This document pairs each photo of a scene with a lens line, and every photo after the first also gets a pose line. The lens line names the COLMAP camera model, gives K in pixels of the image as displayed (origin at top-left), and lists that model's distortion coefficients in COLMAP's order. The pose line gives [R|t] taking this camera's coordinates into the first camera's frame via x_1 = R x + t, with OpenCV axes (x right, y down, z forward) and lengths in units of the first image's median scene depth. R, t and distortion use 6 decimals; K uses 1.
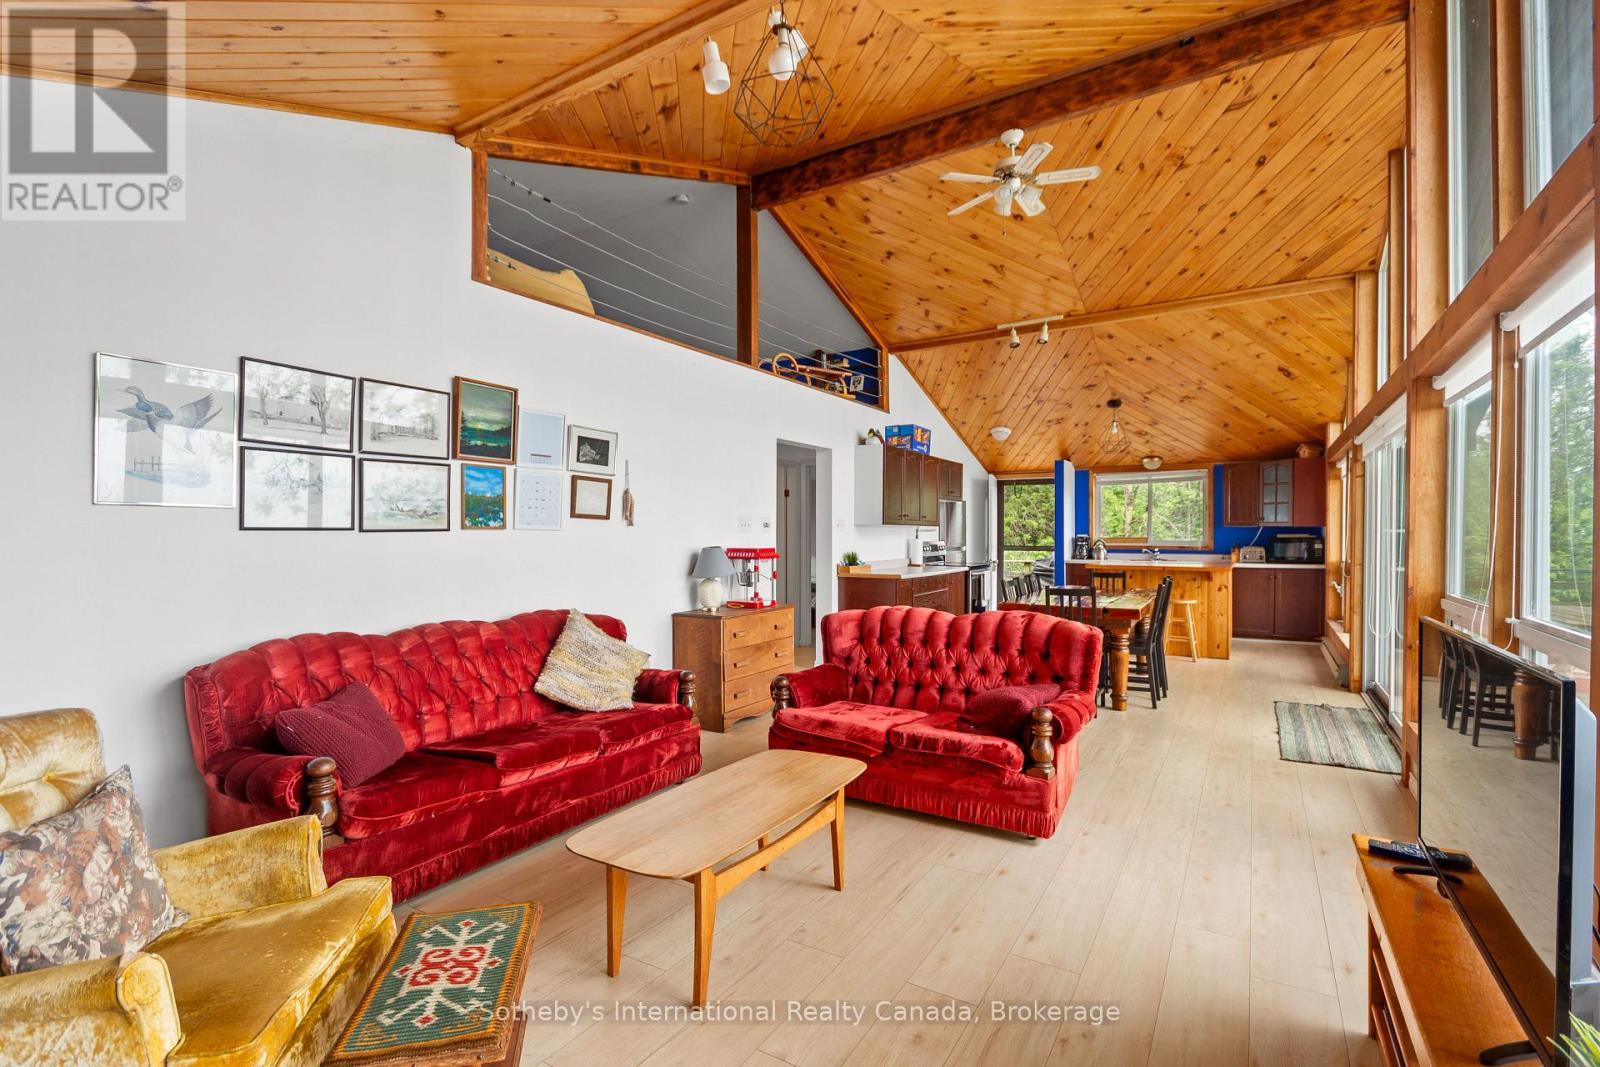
lens RADIAL K [[751.4, 0, 788.8], [0, 751.4, 535.4], [0, 0, 1]] dist [0.003024, -0.006098]
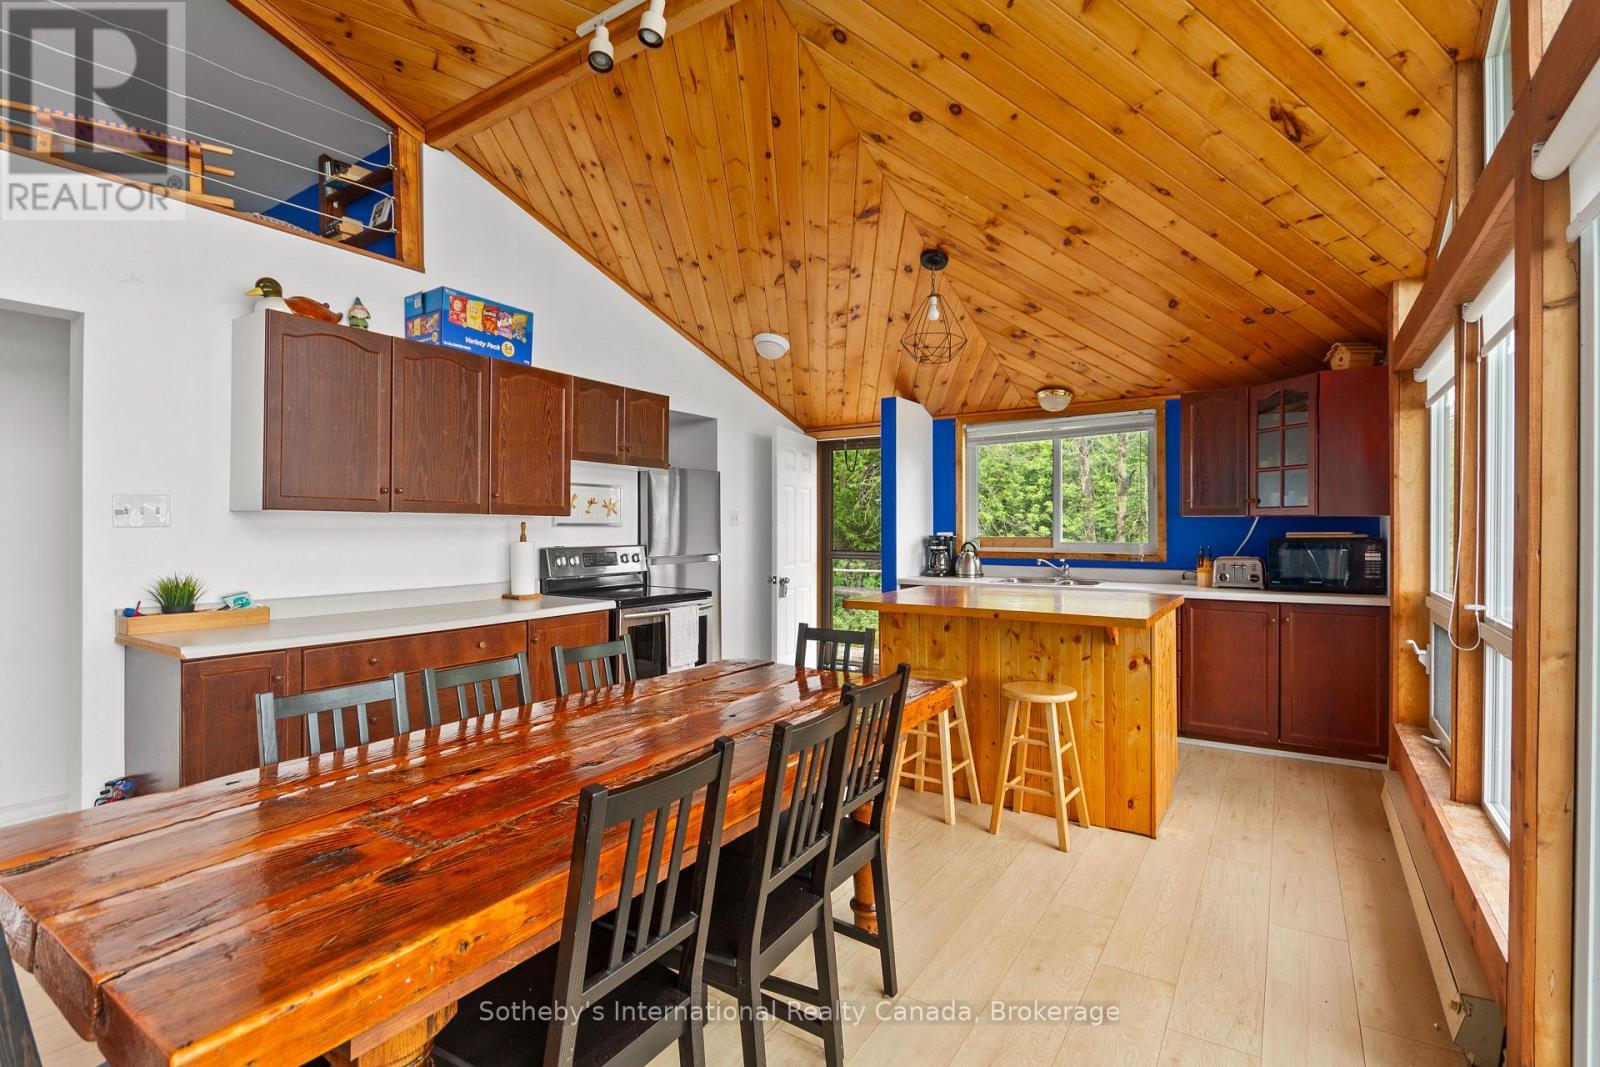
lens RADIAL K [[751.4, 0, 796.3], [0, 751.4, 527.7], [0, 0, 1]] dist [0.003024, -0.006098]
pose [[0.999523, -0.001243, -0.030856, 0.359657], [0.001099, 0.999988, -0.004687, -0.002329], [0.030862, 0.004650, 0.999513, 0.520146]]
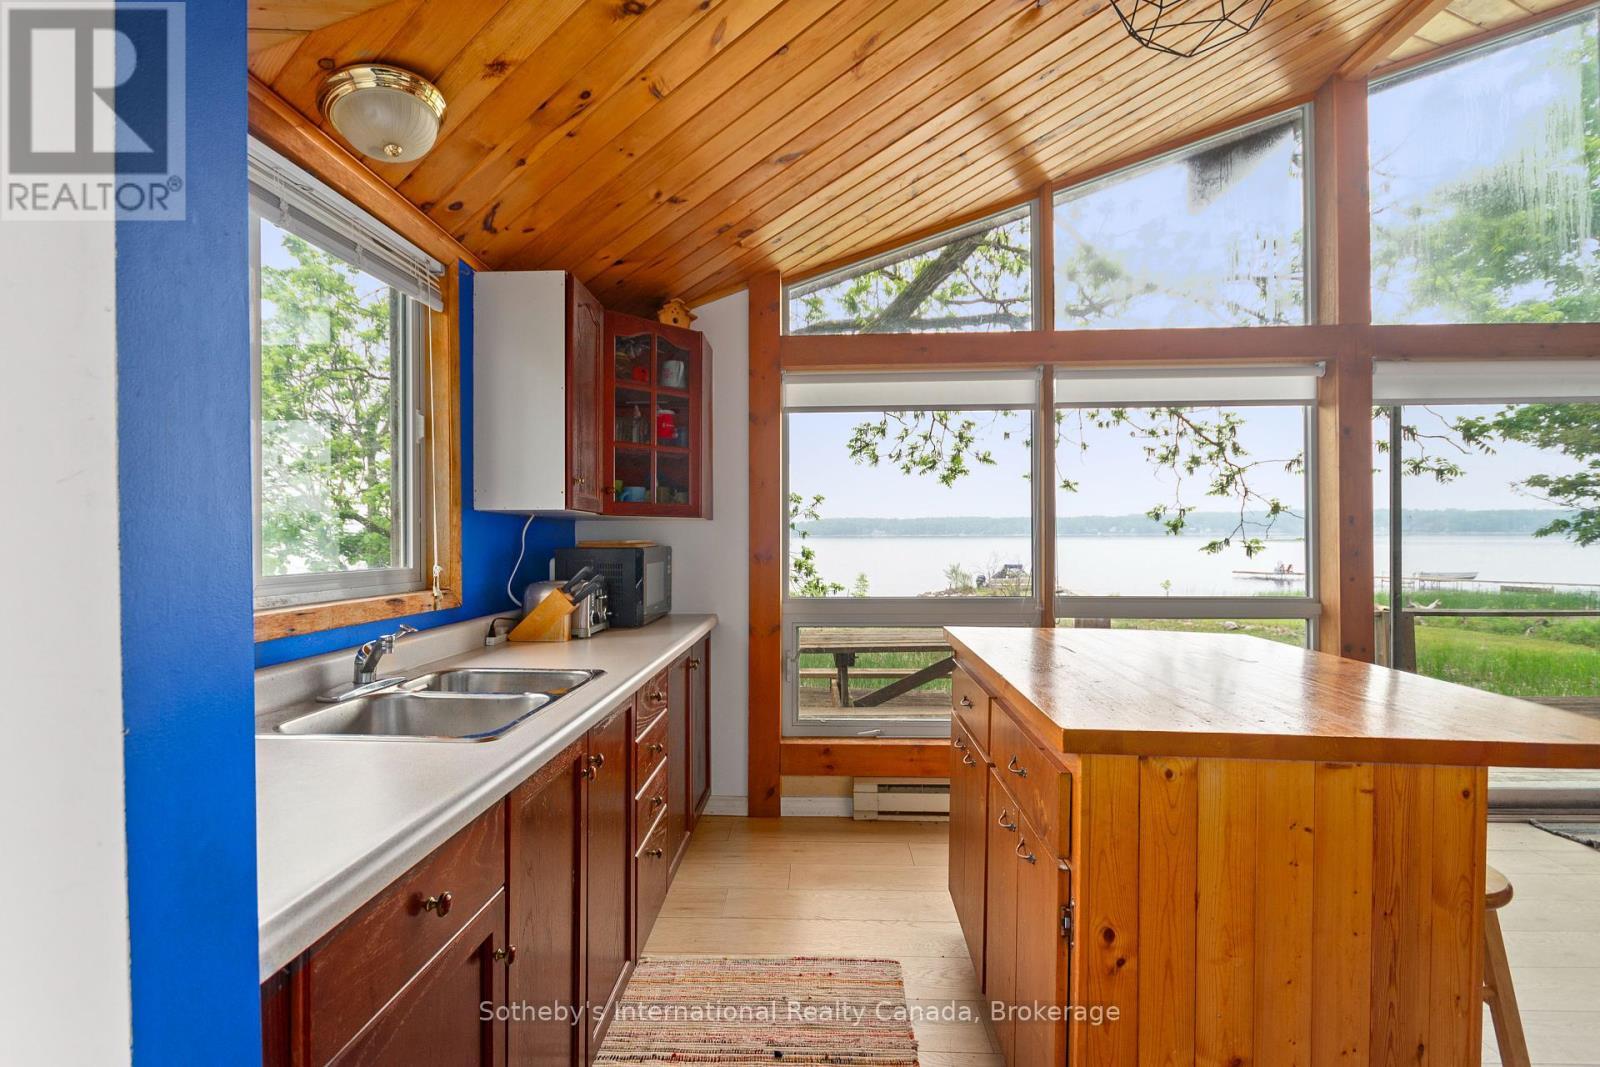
lens RADIAL K [[751.4, 0, 787.6], [0, 751.4, 539.1], [0, 0, 1]] dist [0.003024, -0.006098]
pose [[-0.493504, 0.002472, 0.869740, 0.333330], [0.007313, 0.999972, 0.001308, -0.001448], [-0.869713, 0.007006, -0.493508, 1.147055]]
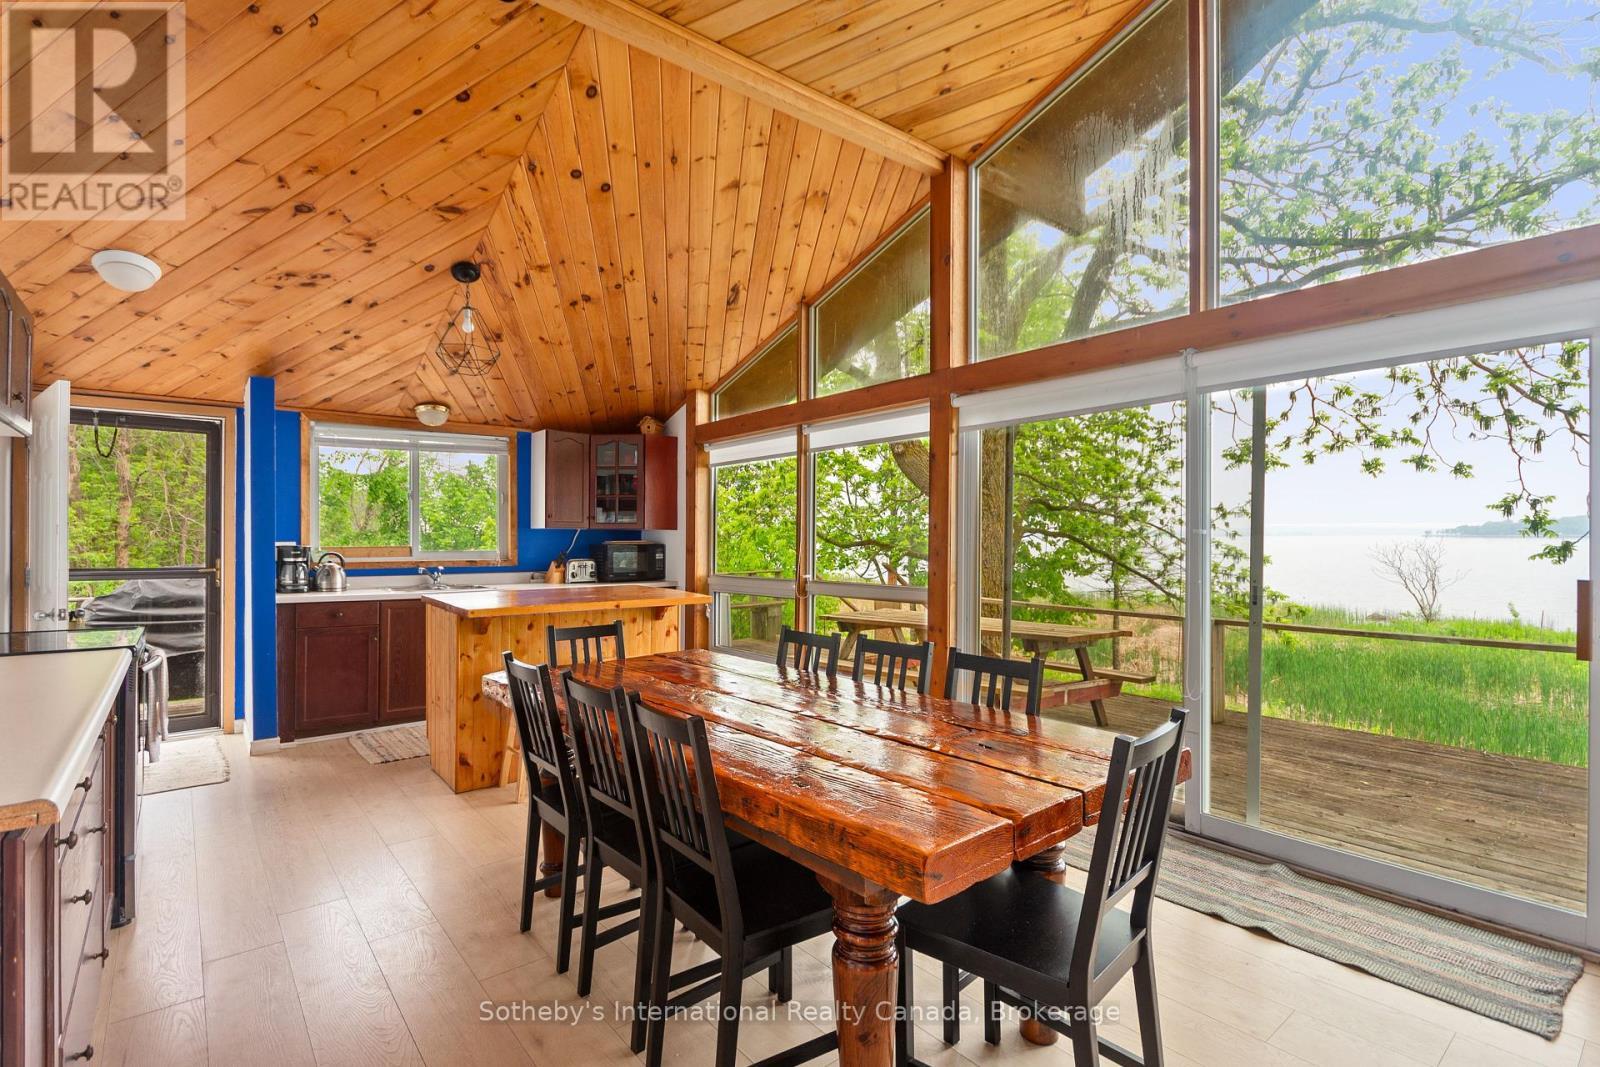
lens RADIAL K [[751.4, 0, 778.8], [0, 751.4, 538.3], [0, 0, 1]] dist [0.003024, -0.006098]
pose [[0.333668, 0.003112, 0.942685, 0.042427], [0.003757, 0.999982, -0.004631, 0.000227], [-0.942683, 0.005087, 0.333651, 0.647099]]
